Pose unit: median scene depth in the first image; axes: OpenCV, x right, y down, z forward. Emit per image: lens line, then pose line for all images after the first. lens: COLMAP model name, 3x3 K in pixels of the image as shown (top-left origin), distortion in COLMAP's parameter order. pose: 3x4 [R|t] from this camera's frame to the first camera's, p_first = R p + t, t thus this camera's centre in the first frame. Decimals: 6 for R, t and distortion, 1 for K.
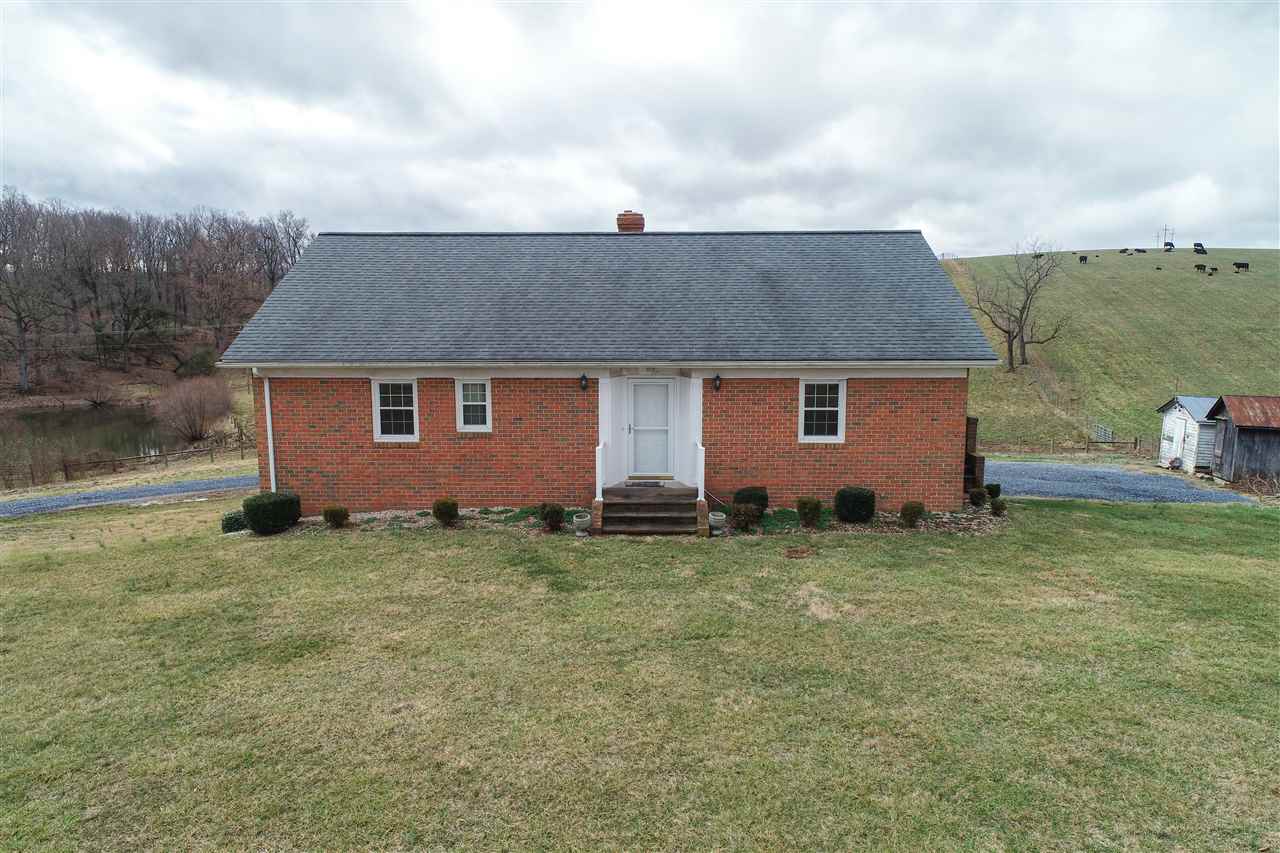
lens RADIAL K [[858.7, 0, 640.0], [0, 858.7, 426.5], [0, 0, 1]] dist [-0.004560, 0.001585]
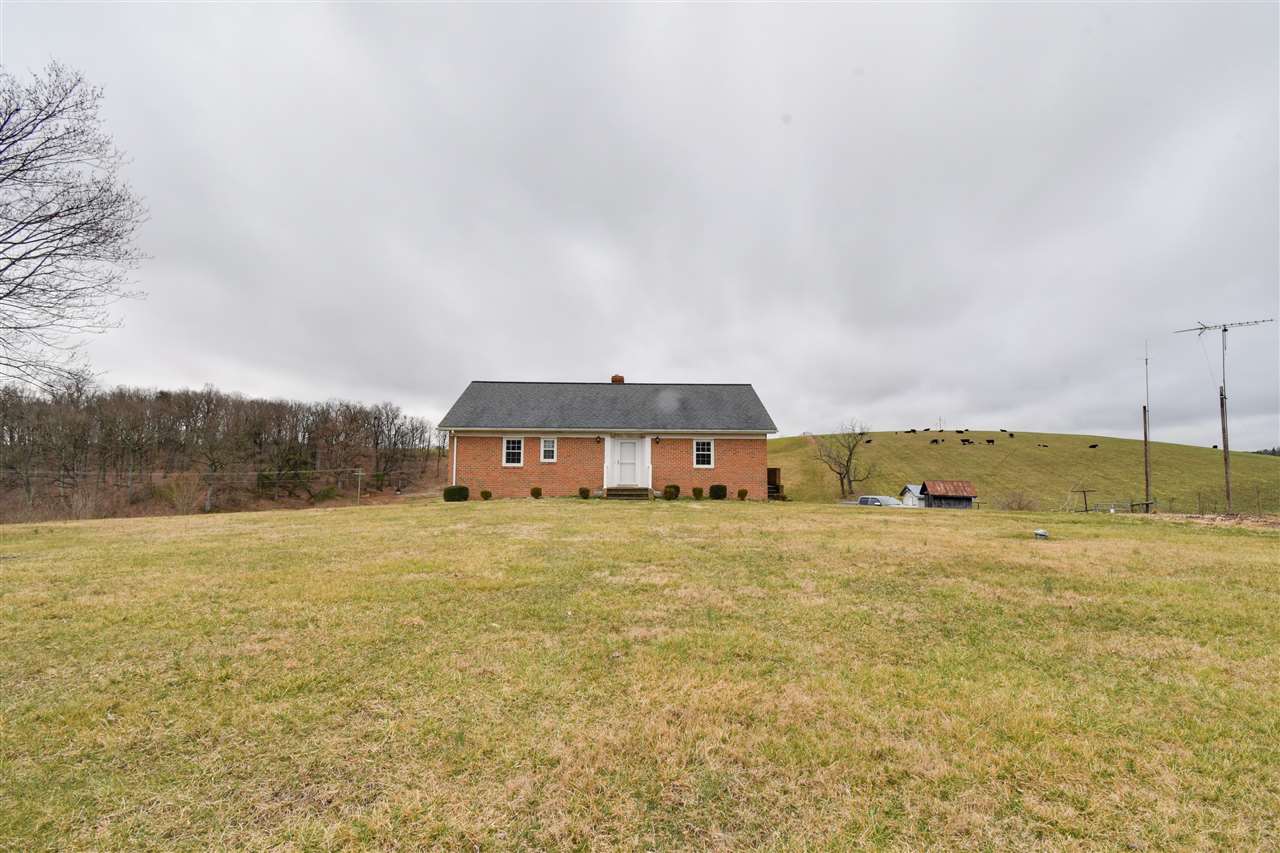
lens RADIAL K [[573.7, 0, 640.0], [0, 573.7, 426.5], [0, 0, 1]] dist [0.002244, -0.000245]
pose [[0.998925, 0.010864, 0.045065, -0.023964], [-0.001031, 0.977116, -0.212706, 0.231312], [-0.046344, 0.212431, 0.976076, -0.476672]]
